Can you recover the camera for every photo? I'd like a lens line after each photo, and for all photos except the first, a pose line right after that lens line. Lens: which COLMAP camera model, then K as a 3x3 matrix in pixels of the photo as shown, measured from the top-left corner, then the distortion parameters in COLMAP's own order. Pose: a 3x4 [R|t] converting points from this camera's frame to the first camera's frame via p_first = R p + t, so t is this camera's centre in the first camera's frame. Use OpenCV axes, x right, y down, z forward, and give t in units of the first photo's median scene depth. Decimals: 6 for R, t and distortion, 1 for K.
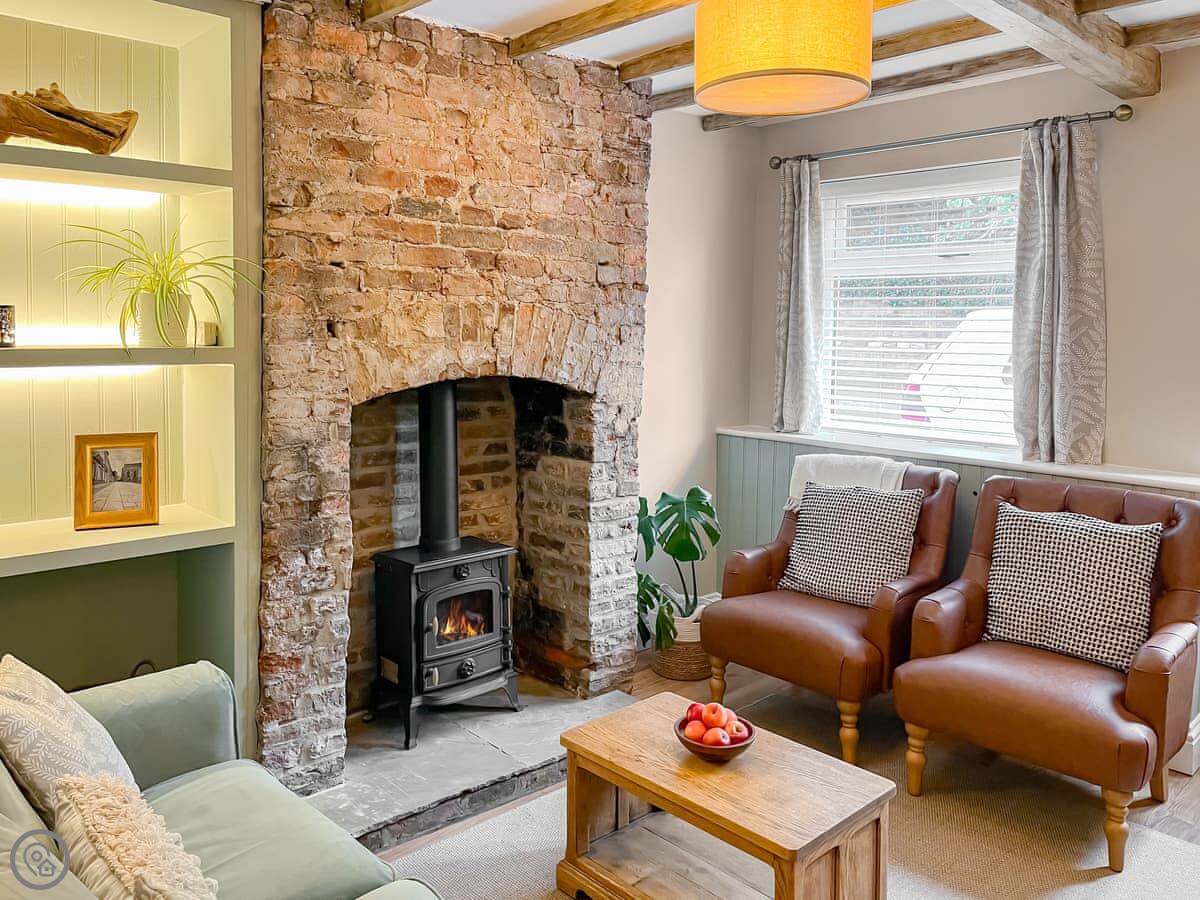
lens RADIAL K [[958.1, 0, 600.0], [0, 958.1, 450.0], [0, 0, 1]] dist [0.110421, -0.125717]
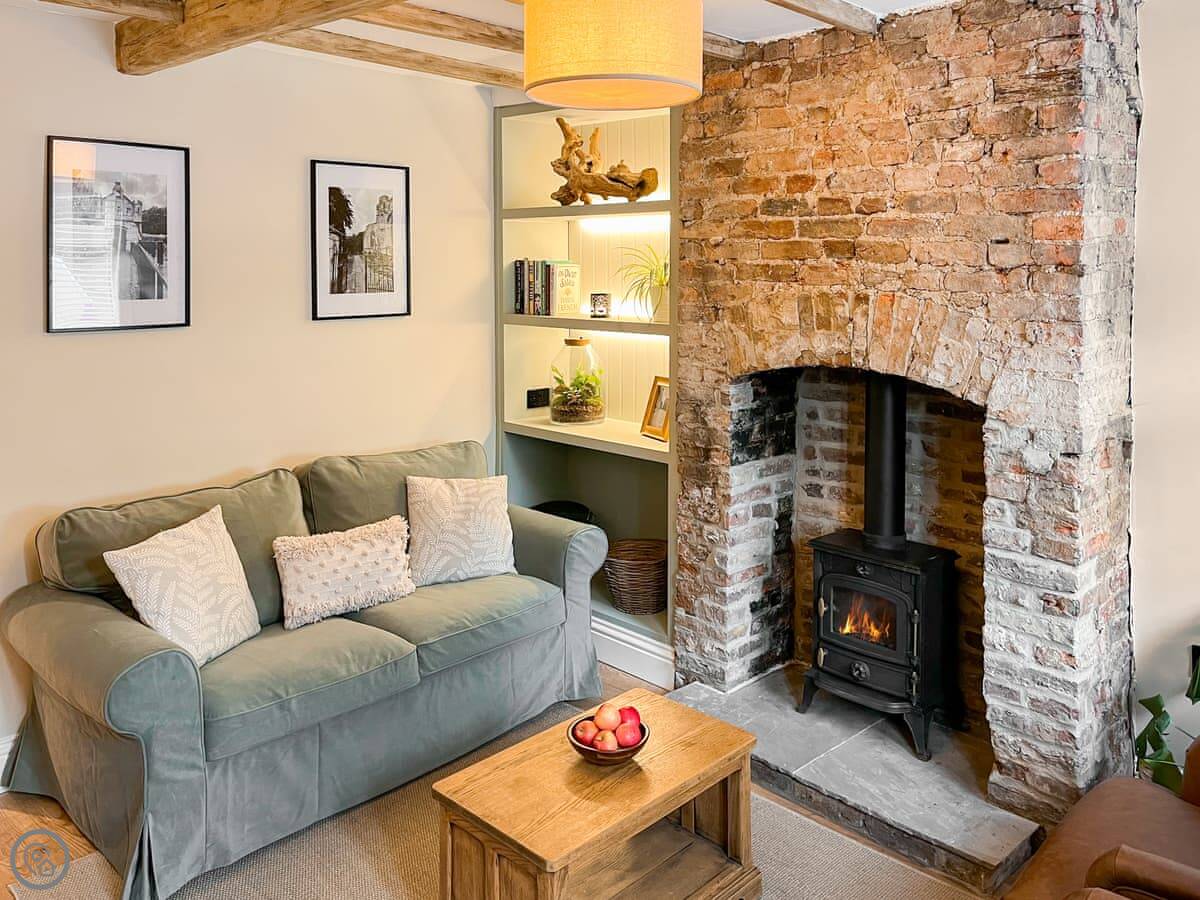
lens RADIAL K [[958.1, 0, 600.0], [0, 958.1, 450.0], [0, 0, 1]] dist [0.110421, -0.125717]
pose [[0.028723, 0.140254, -0.989699, 0.897392], [-0.181338, 0.974410, 0.132824, -0.083415], [0.983001, 0.175655, 0.053421, 0.745742]]
